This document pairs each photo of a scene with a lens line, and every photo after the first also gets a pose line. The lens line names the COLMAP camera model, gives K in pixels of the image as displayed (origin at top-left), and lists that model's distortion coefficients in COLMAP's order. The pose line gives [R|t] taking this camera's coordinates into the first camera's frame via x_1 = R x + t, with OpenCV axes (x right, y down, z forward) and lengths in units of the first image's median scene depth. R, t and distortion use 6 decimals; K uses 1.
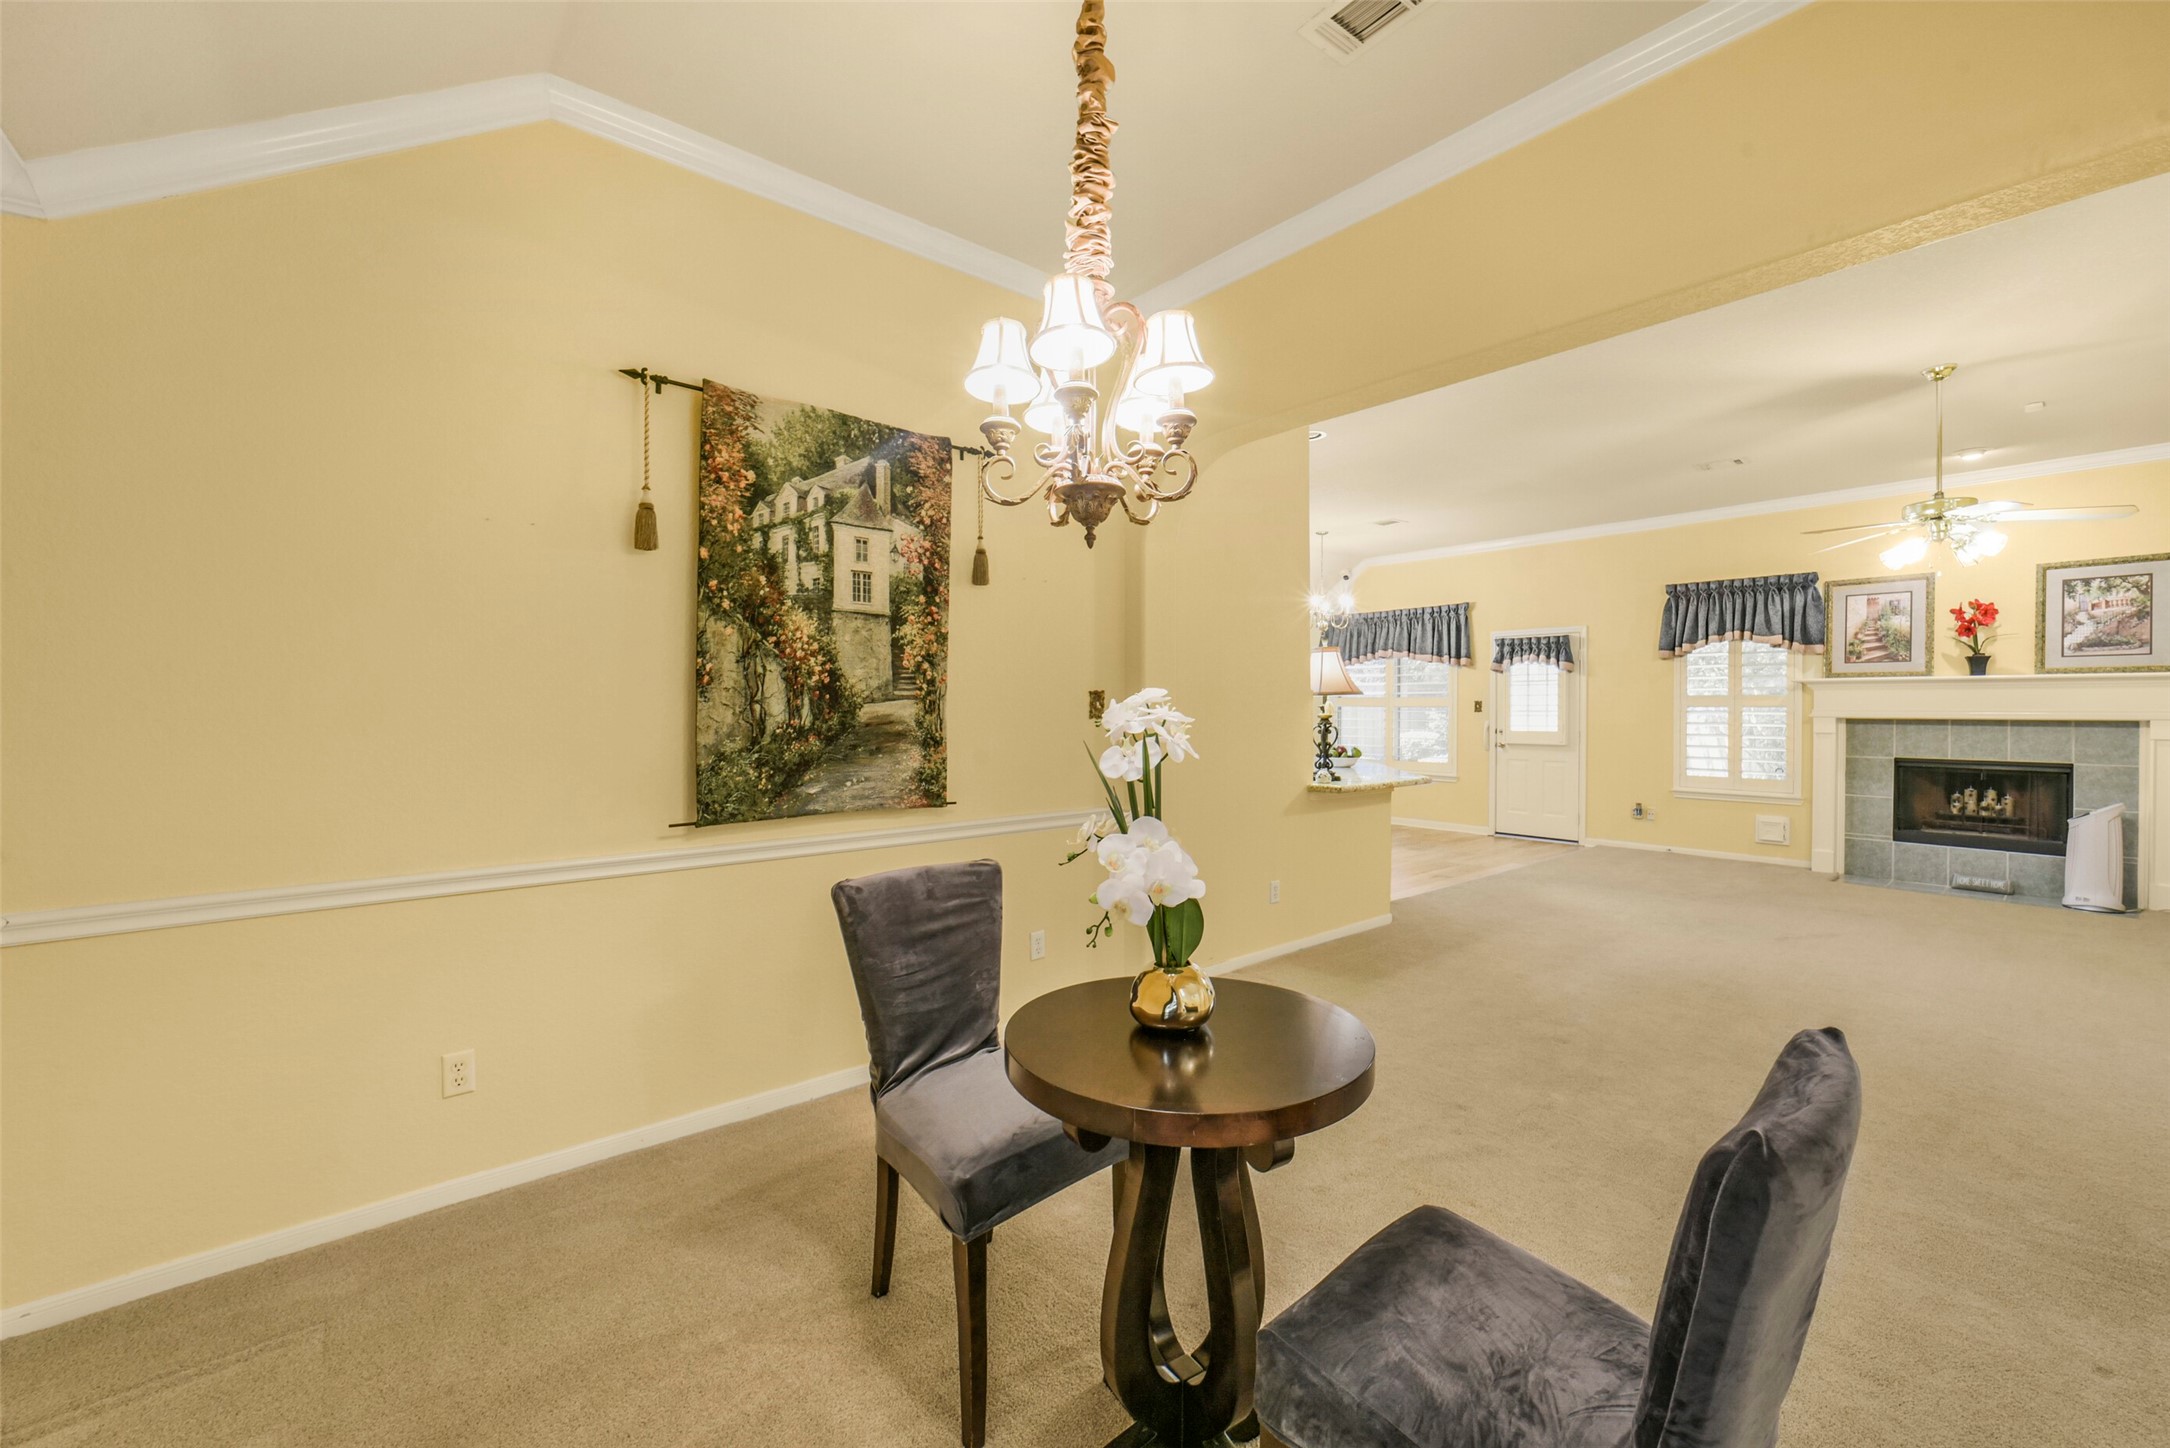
lens RADIAL K [[869.2, 0, 1078.4], [0, 869.2, 715.7], [0, 0, 1]] dist [-0.035230, 0.008996]
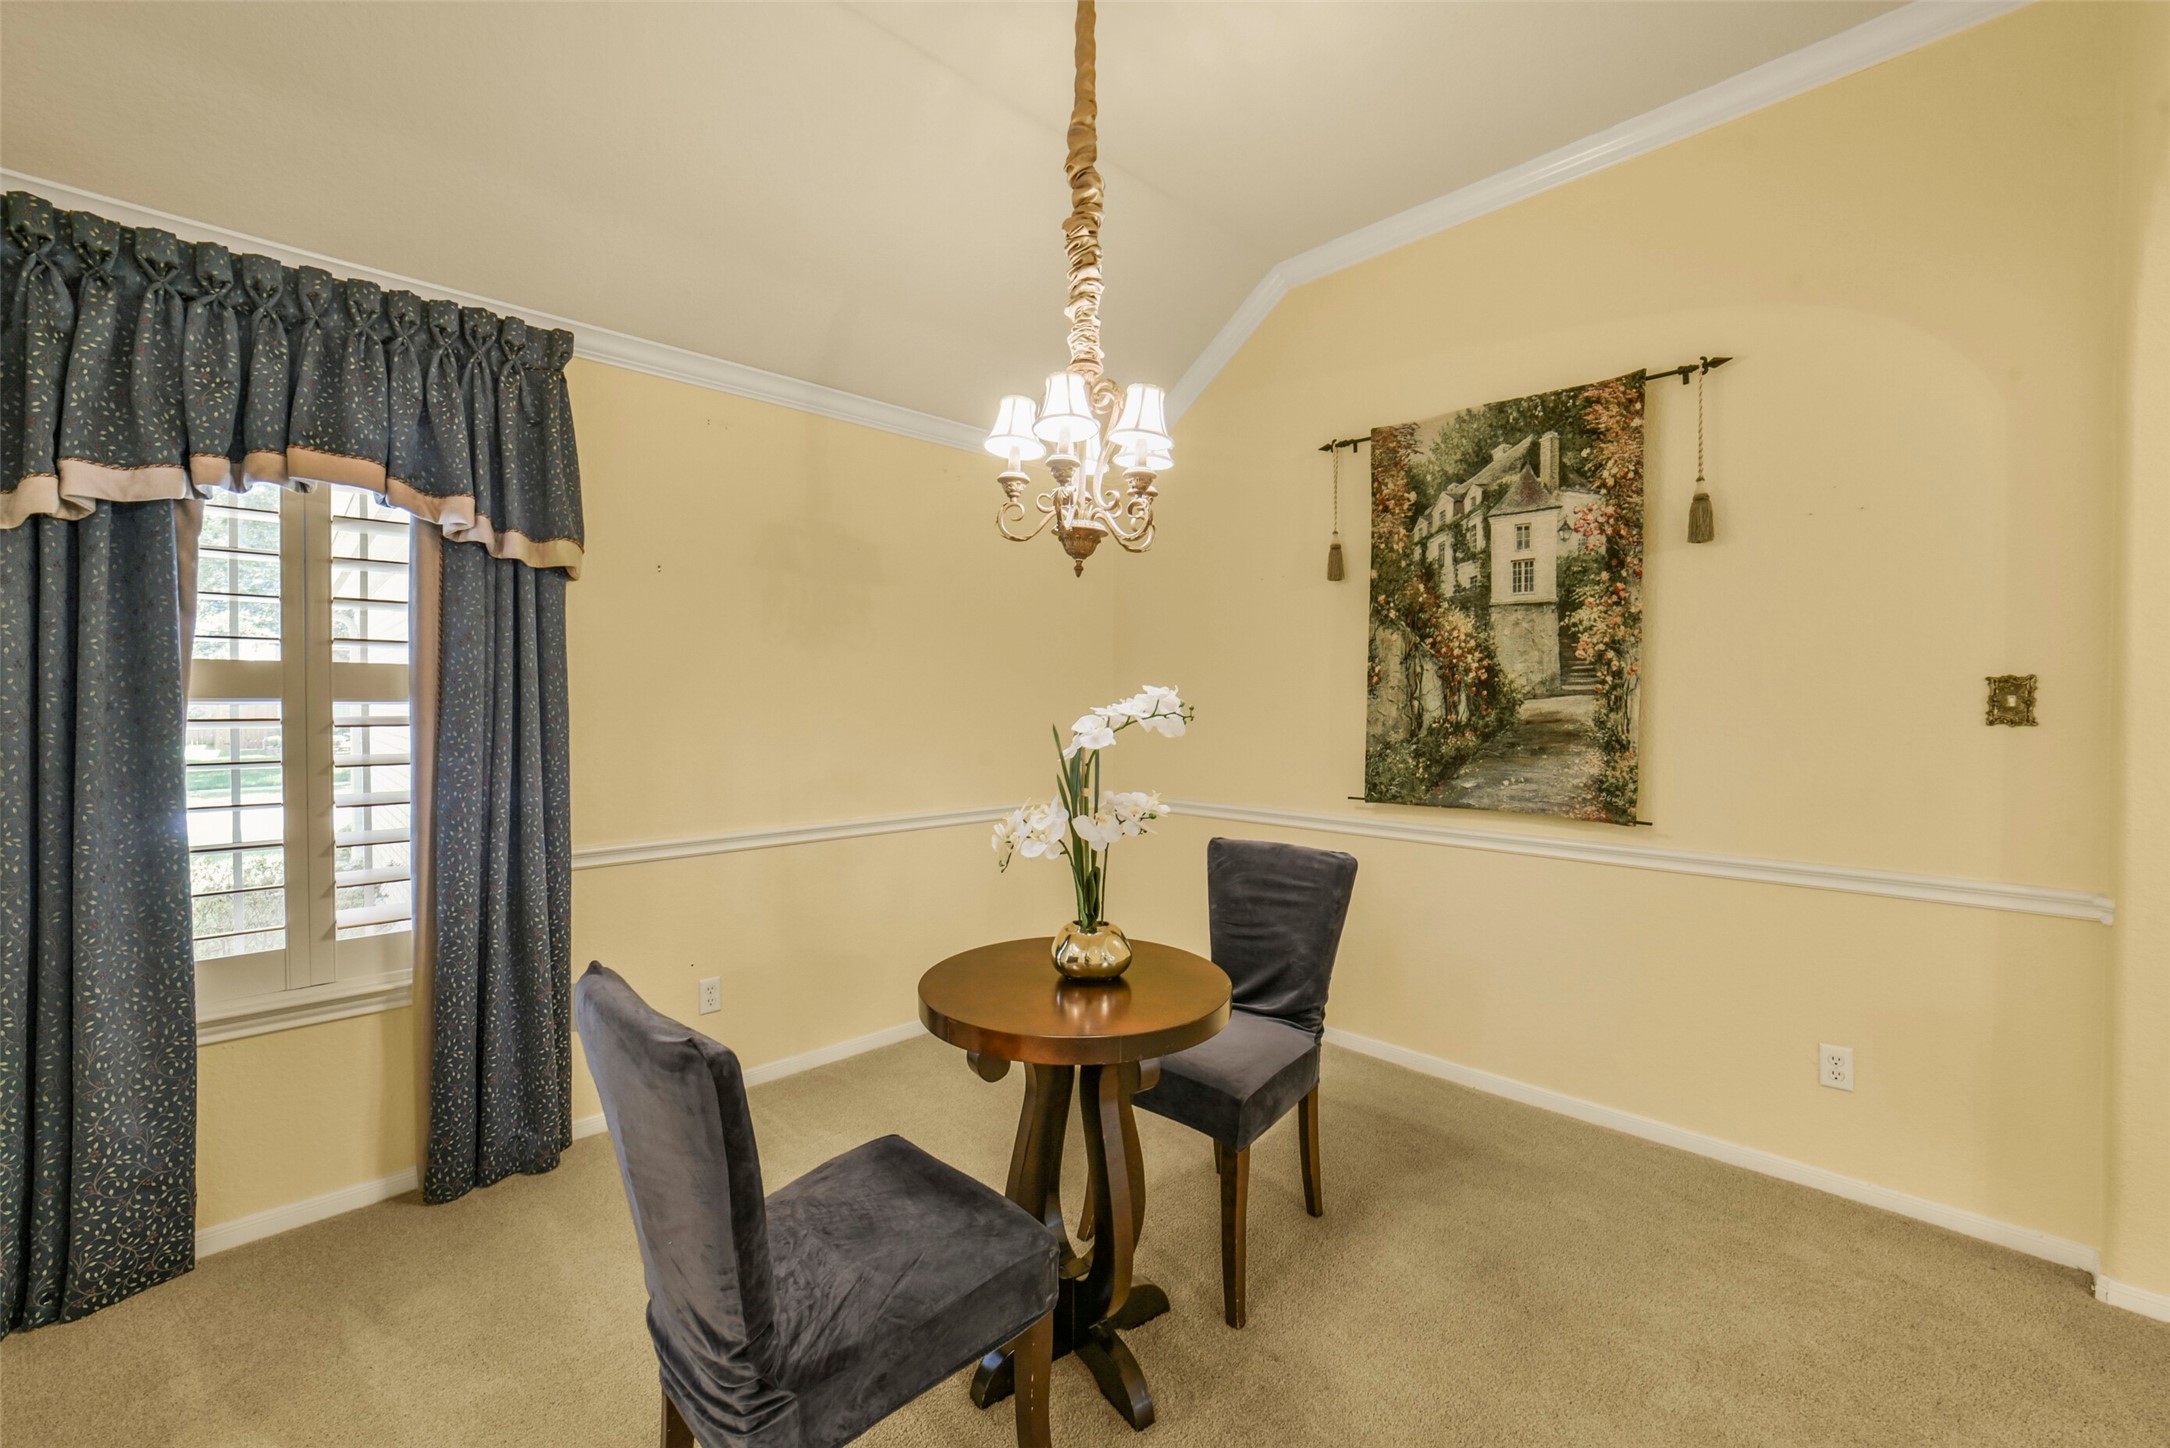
lens RADIAL K [[869.2, 0, 1101.1], [0, 869.2, 711.9], [0, 0, 1]] dist [-0.035230, 0.008996]
pose [[0.082663, 0.012680, -0.996497, 0.342788], [-0.009845, 0.999881, 0.011907, -0.003892], [0.996529, 0.008826, 0.082778, 0.246039]]
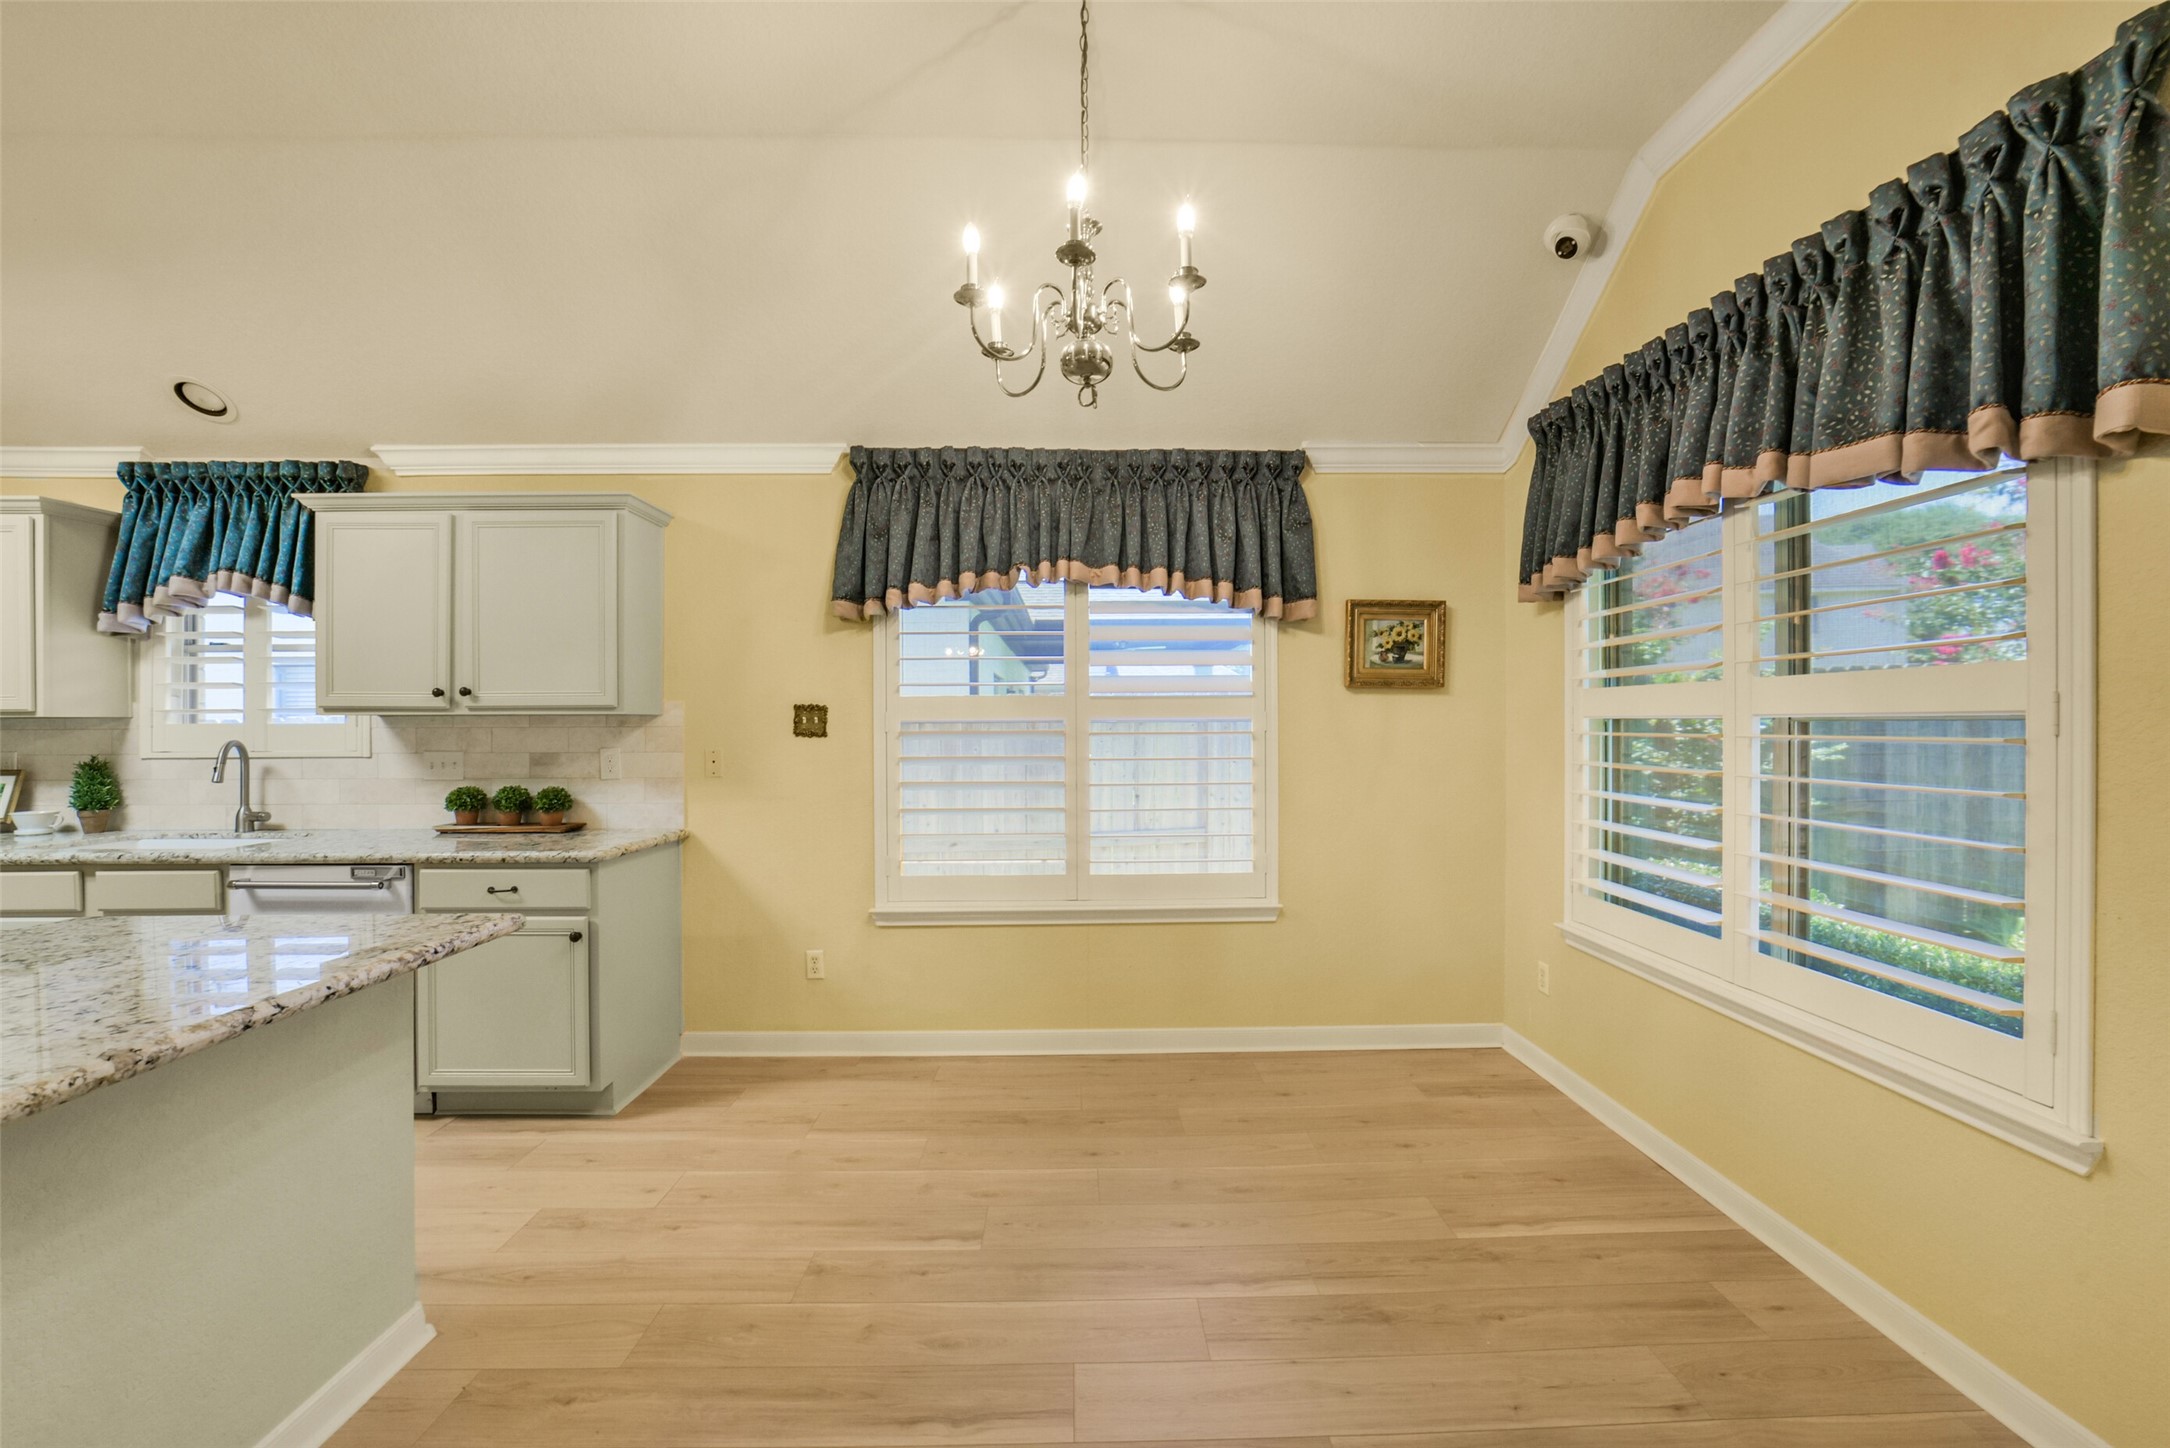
lens RADIAL K [[869.2, 0, 1092.3], [0, 869.2, 718.9], [0, 0, 1]] dist [-0.035230, 0.008996]
pose [[0.791756, -0.006054, -0.610808, 0.627795], [-0.002733, 0.999906, -0.013452, -0.010359], [0.610832, 0.012320, 0.791665, 1.236509]]
